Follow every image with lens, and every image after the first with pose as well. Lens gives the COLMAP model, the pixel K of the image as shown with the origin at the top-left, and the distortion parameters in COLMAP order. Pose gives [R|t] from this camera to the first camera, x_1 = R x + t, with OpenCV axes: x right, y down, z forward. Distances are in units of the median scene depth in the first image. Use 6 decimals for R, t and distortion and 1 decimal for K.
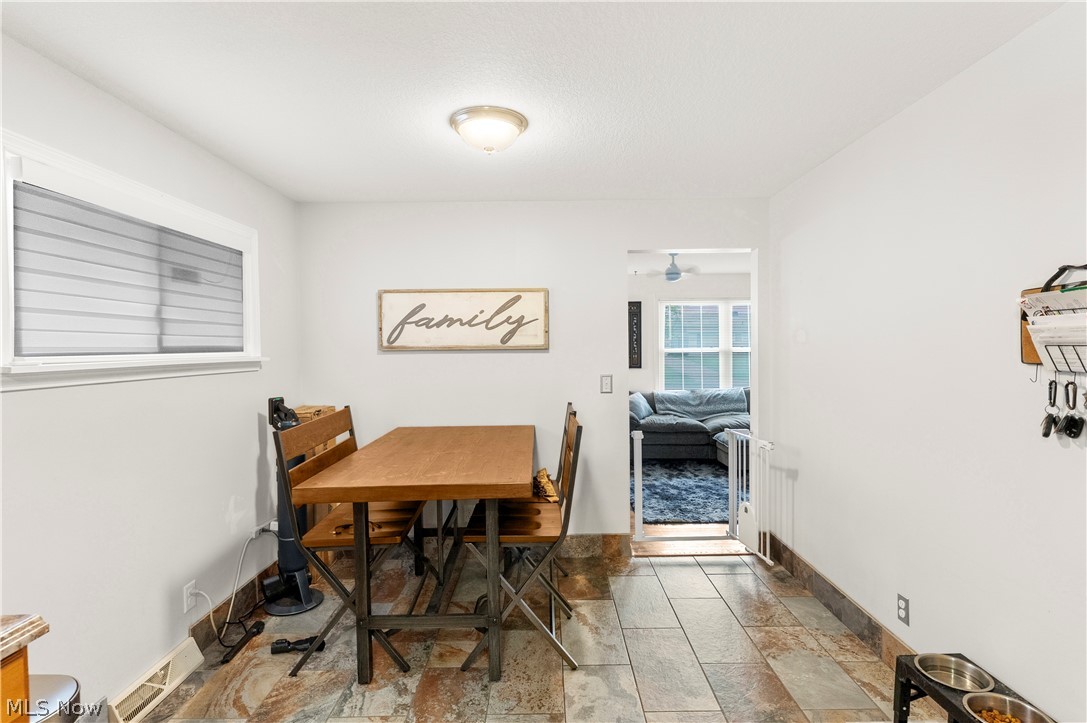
lens RADIAL K [[535.6, 0, 544.1], [0, 535.6, 362.4], [0, 0, 1]] dist [-0.000581, -0.000351]
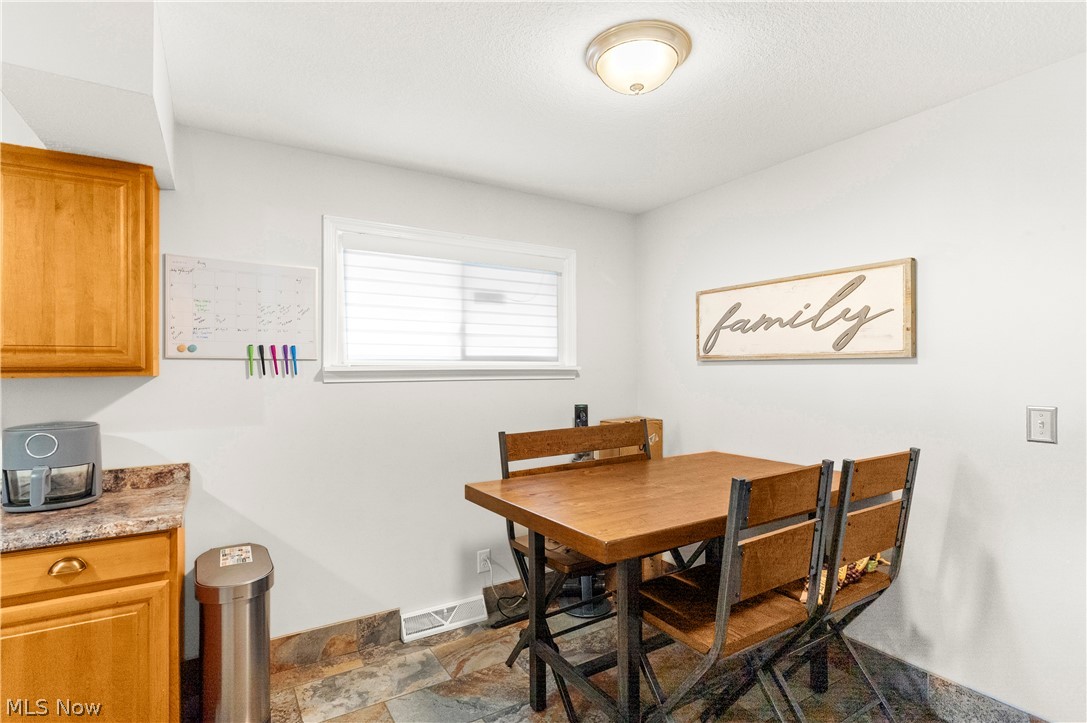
lens RADIAL K [[535.6, 0, 543.4], [0, 535.6, 367.0], [0, 0, 1]] dist [-0.000581, -0.000351]
pose [[0.520335, 0.006033, -0.853941, 0.311256], [-0.026783, 0.999598, -0.009258, 0.002884], [0.853542, 0.027688, 0.520288, 0.329822]]
